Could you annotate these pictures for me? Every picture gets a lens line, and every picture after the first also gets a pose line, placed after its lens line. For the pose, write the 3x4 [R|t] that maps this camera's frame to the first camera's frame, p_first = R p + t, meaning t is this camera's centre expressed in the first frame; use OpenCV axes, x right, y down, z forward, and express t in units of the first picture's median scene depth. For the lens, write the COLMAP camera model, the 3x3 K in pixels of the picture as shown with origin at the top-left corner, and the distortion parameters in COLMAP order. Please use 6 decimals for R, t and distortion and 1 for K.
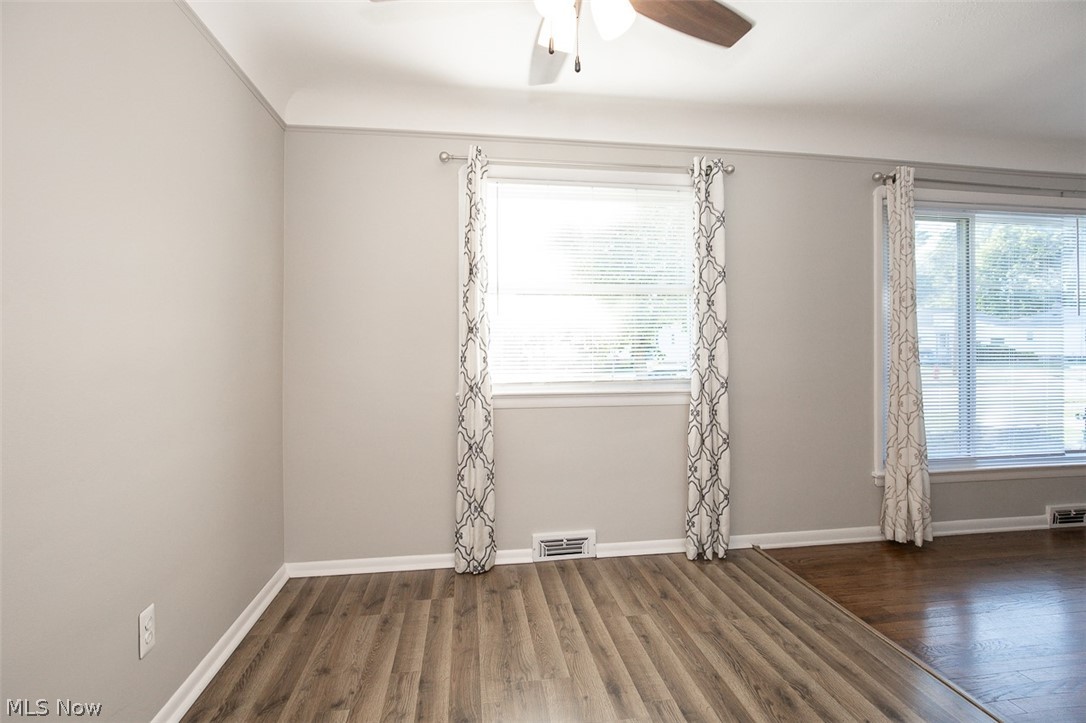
lens RADIAL K [[503.3, 0, 544.6], [0, 503.3, 344.9], [0, 0, 1]] dist [-0.010581, 0.000140]
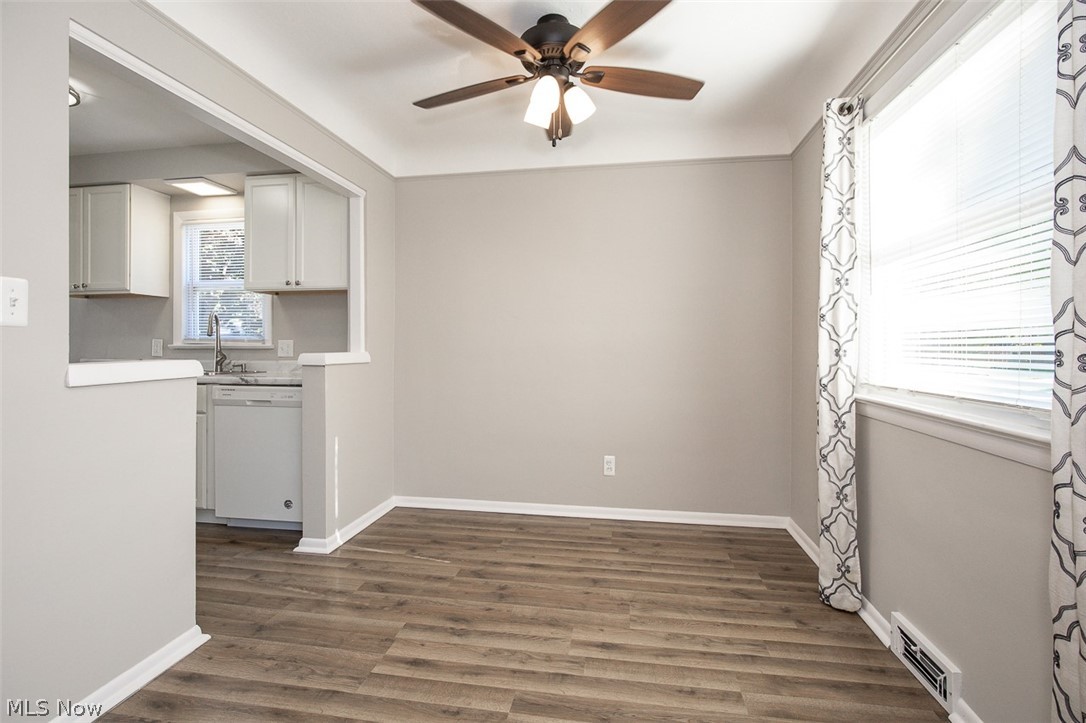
lens RADIAL K [[503.3, 0, 536.6], [0, 503.3, 340.2], [0, 0, 1]] dist [-0.010581, 0.000140]
pose [[-0.315606, -0.002671, -0.948887, 0.812814], [0.001899, 0.999992, -0.003447, 0.010999], [0.948888, -0.002890, -0.315599, 0.790237]]
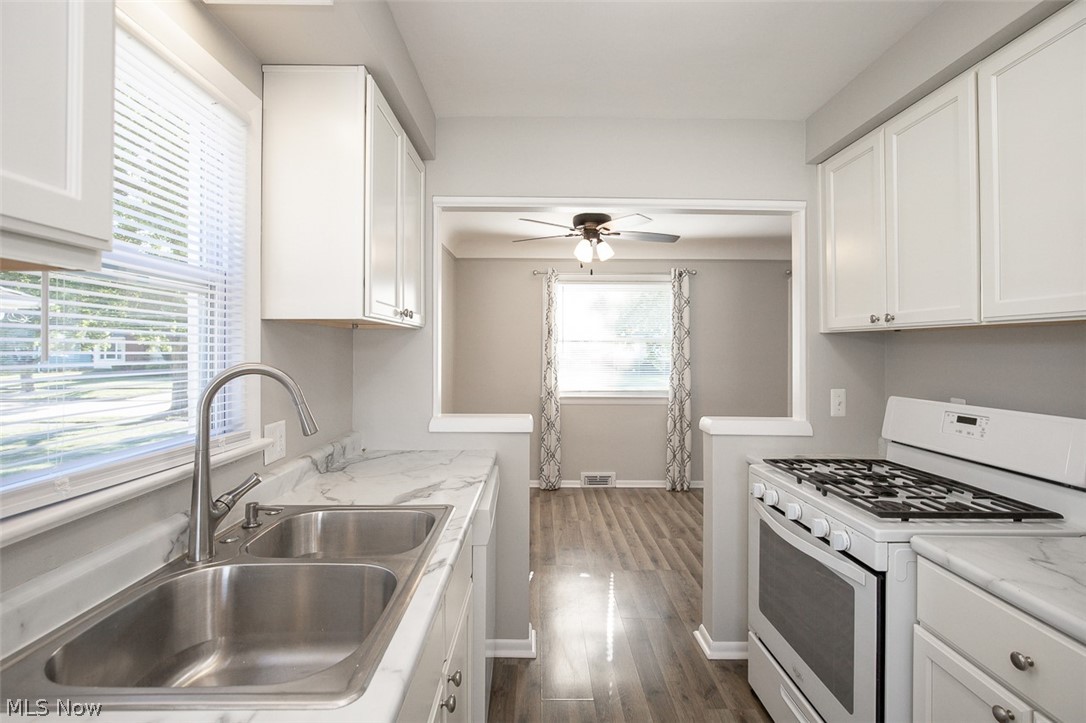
lens RADIAL K [[503.3, 0, 545.7], [0, 503.3, 340.7], [0, 0, 1]] dist [-0.010581, 0.000140]
pose [[0.990107, 0.005901, -0.140187, 0.110422], [-0.006955, 0.999951, -0.007029, -0.102005], [0.140139, 0.007934, 0.990100, -0.906517]]
